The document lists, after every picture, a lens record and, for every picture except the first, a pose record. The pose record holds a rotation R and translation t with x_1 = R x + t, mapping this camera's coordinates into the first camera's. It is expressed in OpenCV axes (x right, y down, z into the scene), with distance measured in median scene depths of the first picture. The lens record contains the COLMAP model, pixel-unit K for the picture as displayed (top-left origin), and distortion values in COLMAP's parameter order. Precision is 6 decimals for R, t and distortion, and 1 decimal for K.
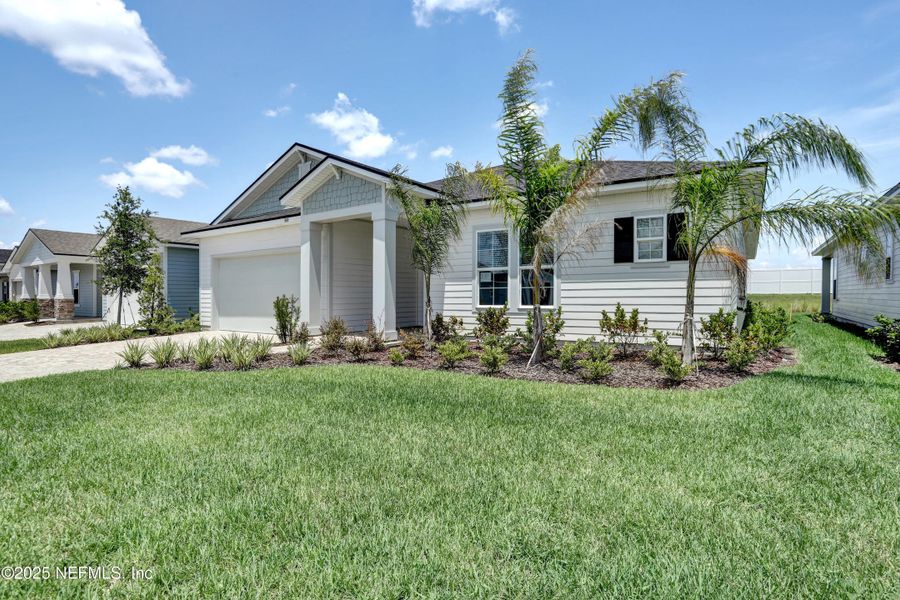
lens RADIAL K [[462.4, 0, 453.3], [0, 462.4, 296.0], [0, 0, 1]] dist [-0.019174, 0.000732]
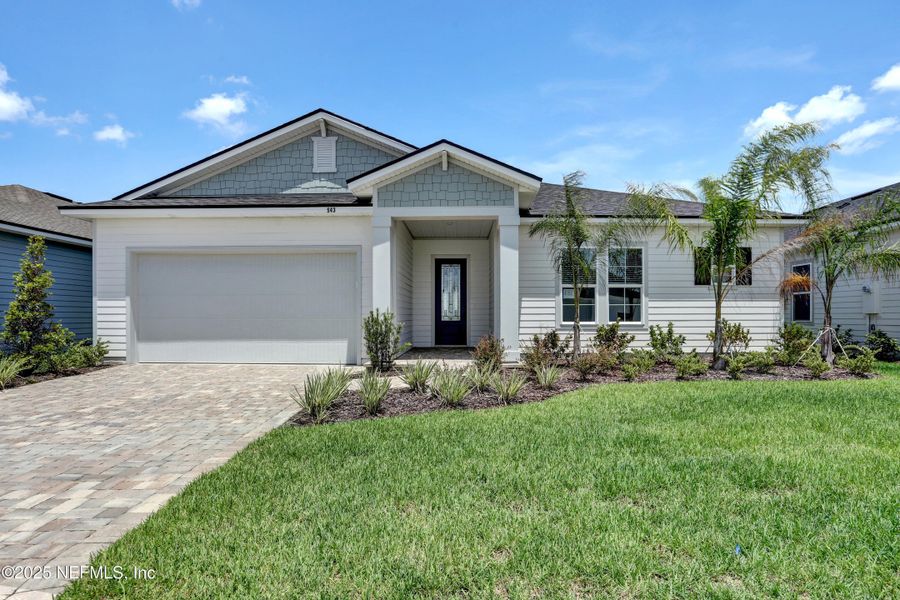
lens RADIAL K [[459.6, 0, 449.0], [0, 459.6, 320.1], [0, 0, 1]] dist [-0.010849, 0.000448]
pose [[0.839901, -0.002957, 0.542731, -0.711305], [-0.003832, 0.999928, 0.011377, 0.006489], [-0.542726, -0.011635, 0.839829, 0.311426]]
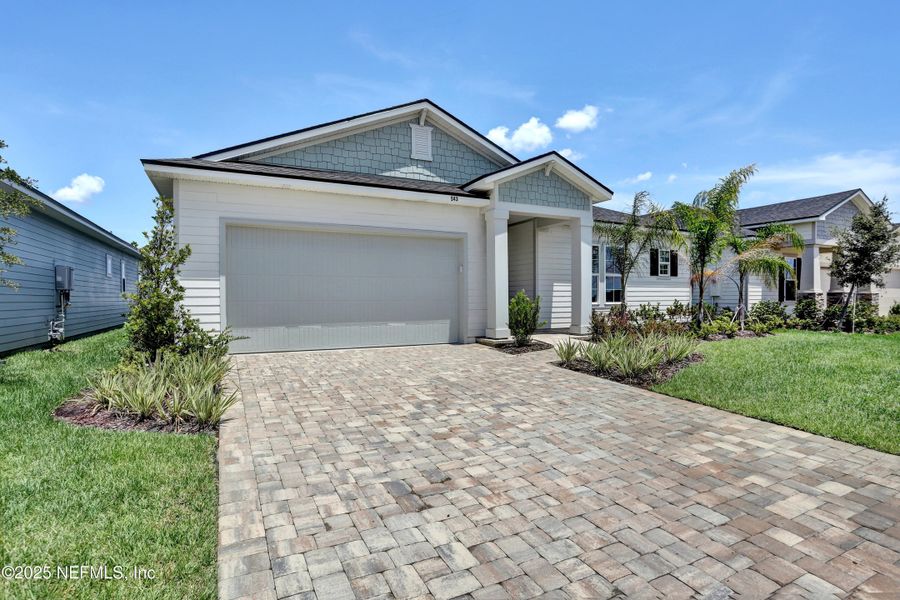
lens RADIAL K [[442.0, 0, 450.0], [0, 442.0, 300.0], [0, 0, 1]] dist [-0.023228, 0.000428]
pose [[0.500148, -0.004441, 0.865928, -1.205022], [-0.002574, 0.999975, 0.006615, 0.006608], [-0.865936, -0.005537, 0.500124, 0.728748]]
